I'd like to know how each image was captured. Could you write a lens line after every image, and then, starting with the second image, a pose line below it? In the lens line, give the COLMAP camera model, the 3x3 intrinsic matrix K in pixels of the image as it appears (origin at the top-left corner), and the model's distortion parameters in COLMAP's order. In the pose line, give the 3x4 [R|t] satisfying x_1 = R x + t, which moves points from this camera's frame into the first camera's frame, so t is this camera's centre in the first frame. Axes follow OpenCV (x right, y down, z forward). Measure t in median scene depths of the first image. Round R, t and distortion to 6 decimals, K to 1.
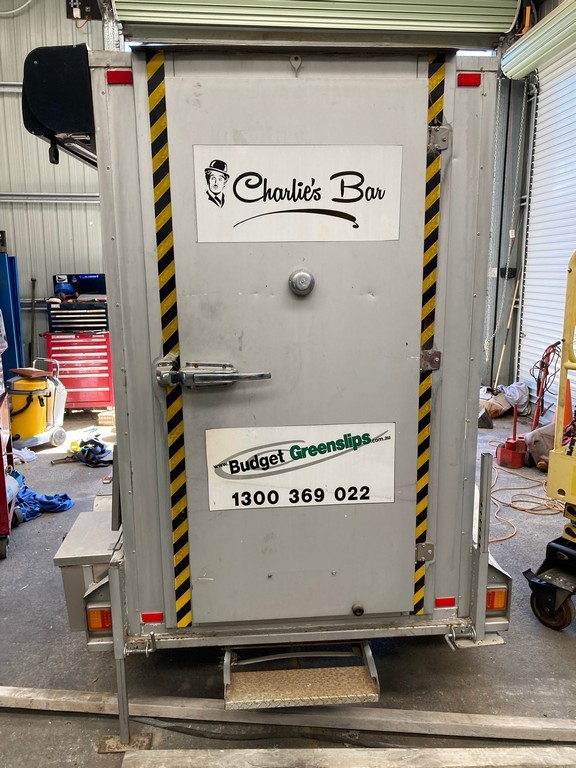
lens RADIAL K [[633.9, 0, 284.5], [0, 633.9, 390.4], [0, 0, 1]] dist [0.041378, -0.053031]
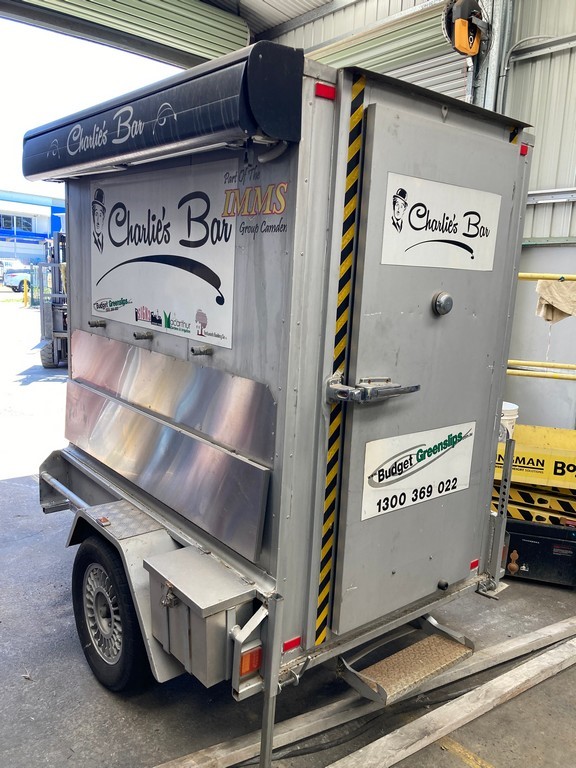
lens RADIAL K [[635.5, 0, 297.3], [0, 635.5, 393.4], [0, 0, 1]] dist [0.030202, -0.053548]
pose [[0.810016, -0.058183, 0.583514, -0.805120], [0.059600, 0.998081, 0.016786, -0.042360], [-0.583371, 0.021180, 0.811930, 0.217321]]
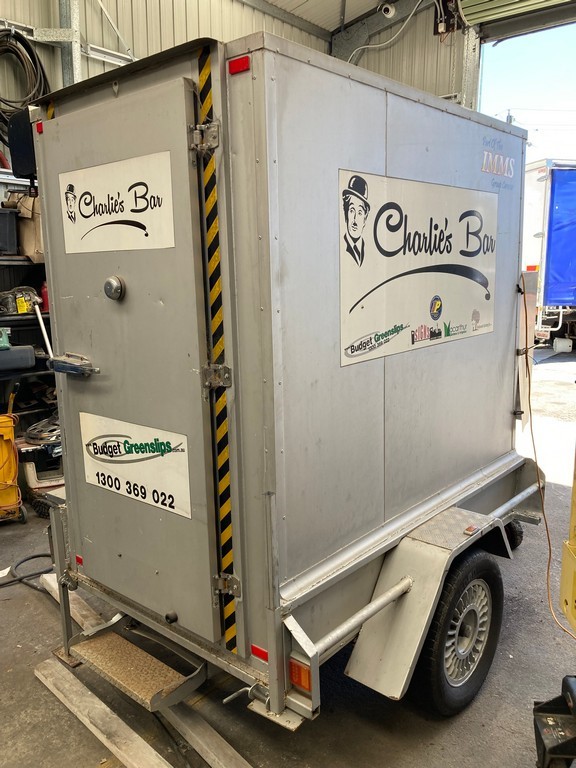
lens RADIAL K [[633.9, 0, 284.5], [0, 633.9, 390.4], [0, 0, 1]] dist [0.041378, -0.053031]
pose [[0.703470, 0.128830, -0.698951, 0.949570], [-0.136368, 0.989628, 0.045158, -0.082074], [0.697520, 0.063547, 0.713742, 0.413119]]
